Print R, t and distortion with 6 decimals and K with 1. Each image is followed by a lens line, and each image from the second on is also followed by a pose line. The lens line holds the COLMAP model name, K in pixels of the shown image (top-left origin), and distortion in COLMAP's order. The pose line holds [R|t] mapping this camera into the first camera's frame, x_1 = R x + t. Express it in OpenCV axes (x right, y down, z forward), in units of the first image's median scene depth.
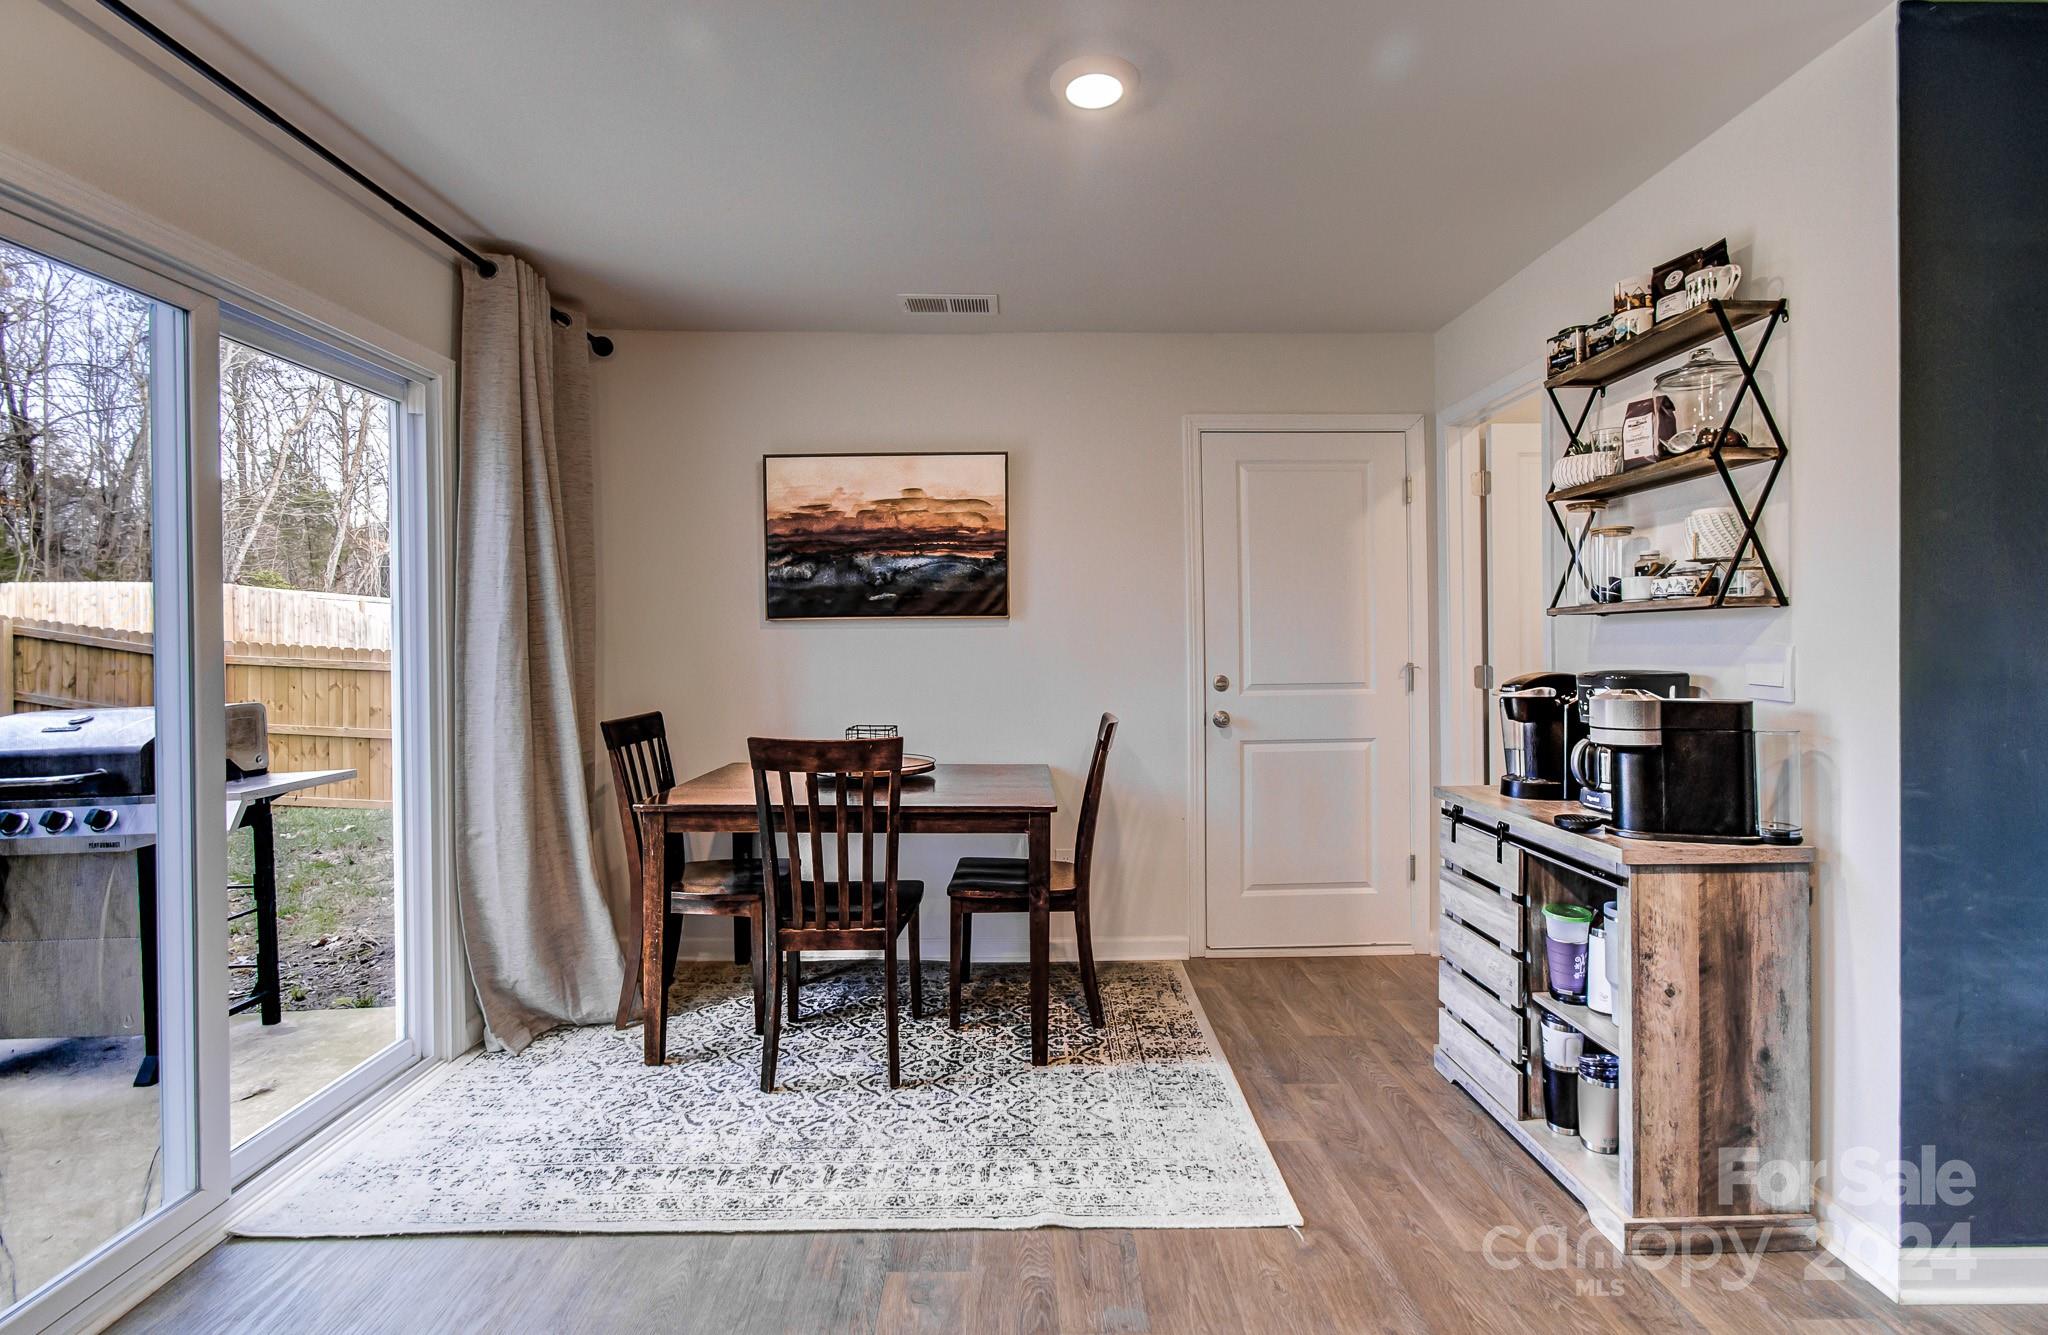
lens RADIAL K [[888.4, 0, 1011.5], [0, 888.4, 643.6], [0, 0, 1]] dist [0.003596, -0.000241]
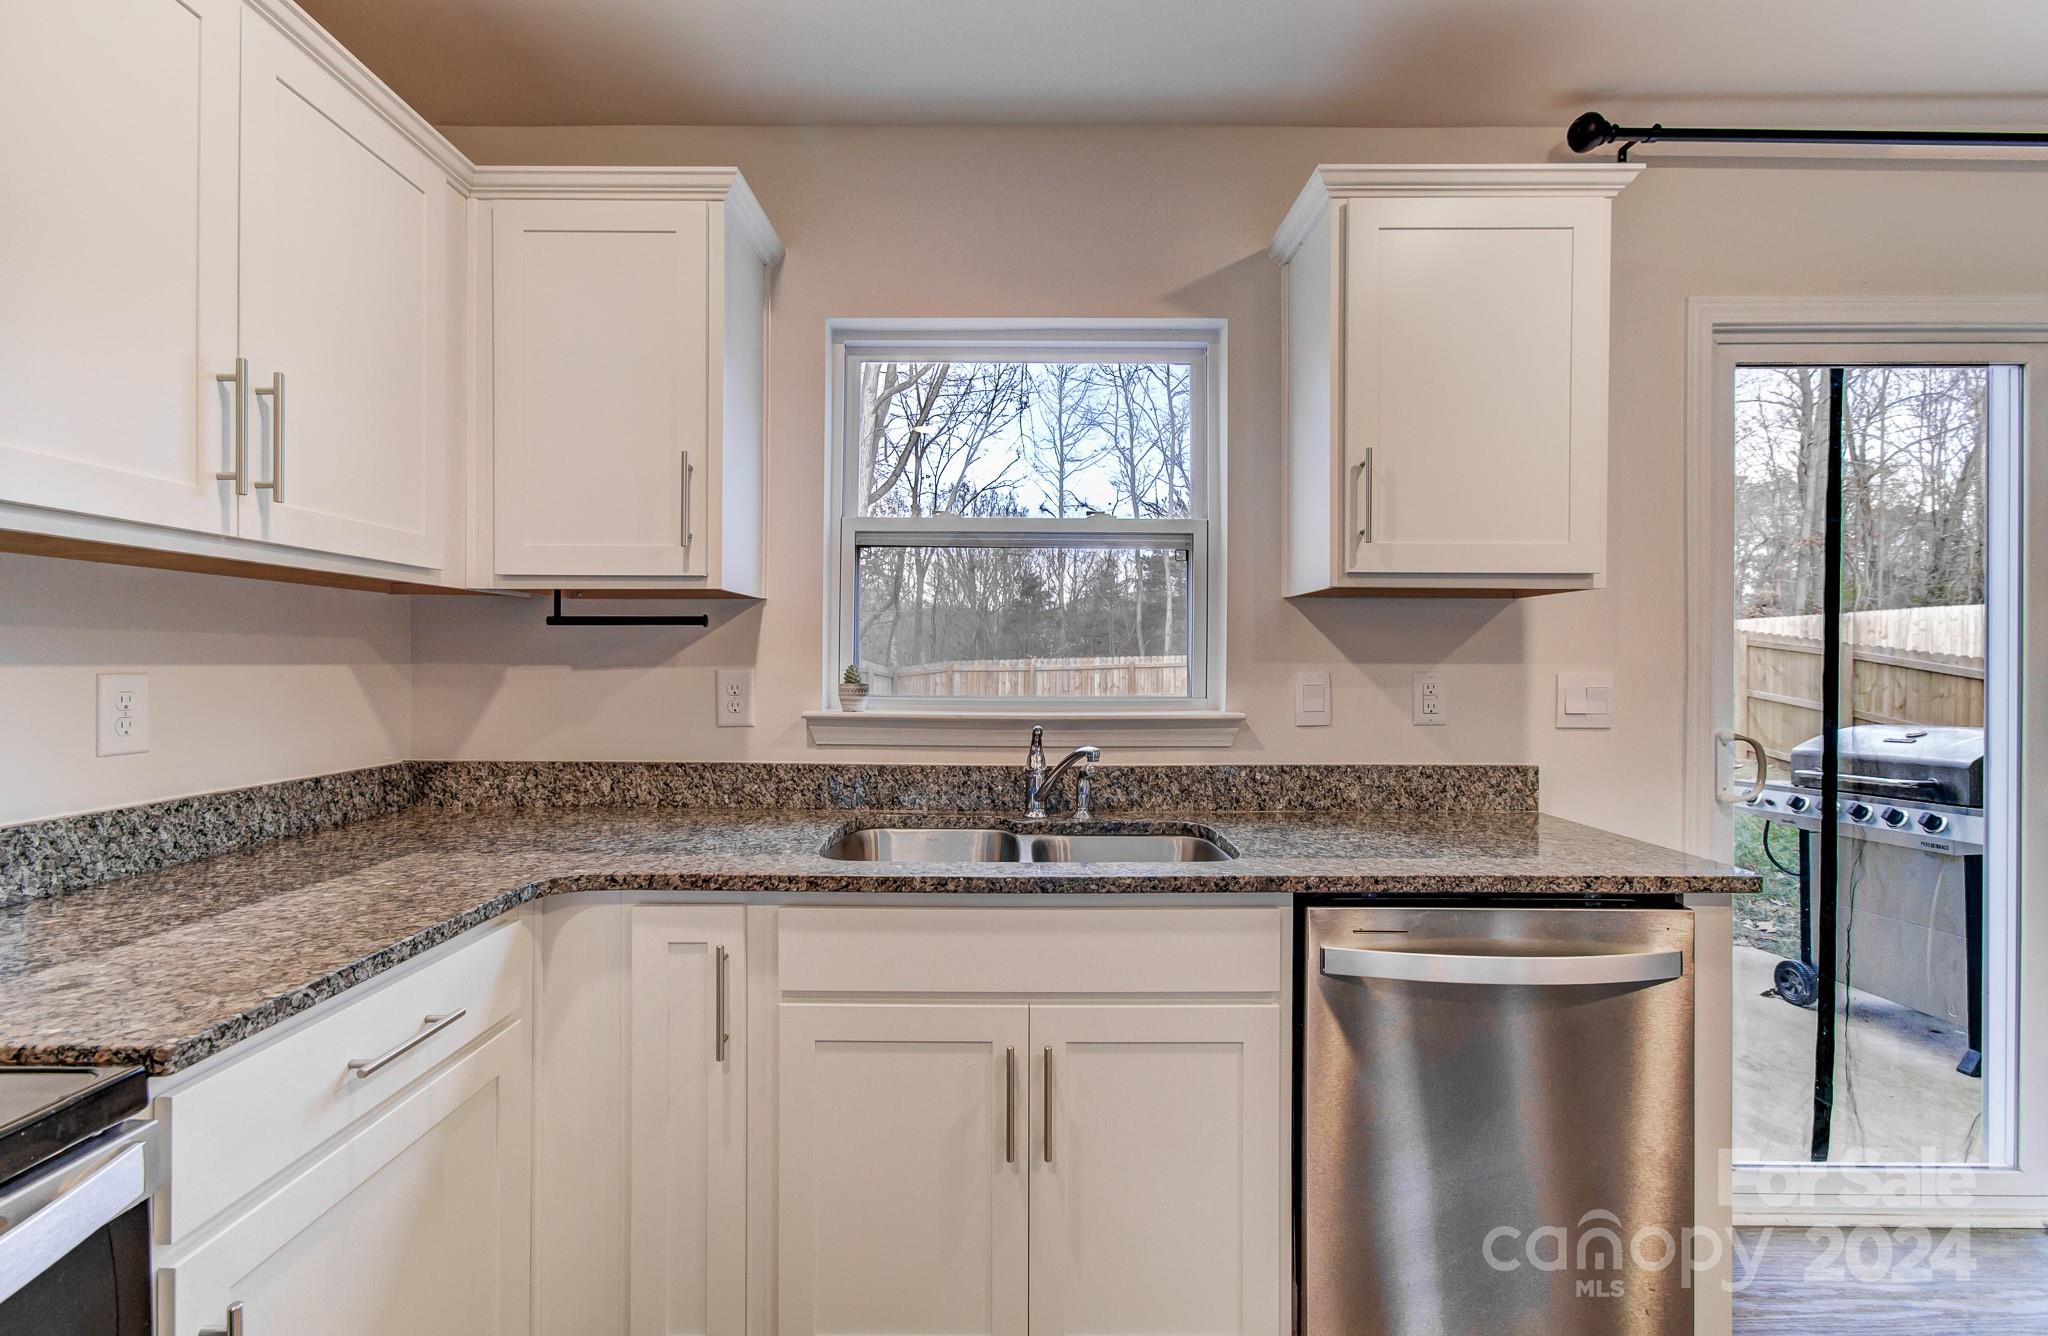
lens RADIAL K [[888.4, 0, 1027.7], [0, 888.4, 672.7], [0, 0, 1]] dist [0.003596, -0.000241]
pose [[-0.015396, 0.013286, -0.999793, 0.106860], [-0.006333, 0.999890, 0.013385, -0.003227], [0.999861, 0.006538, -0.015311, -0.111690]]
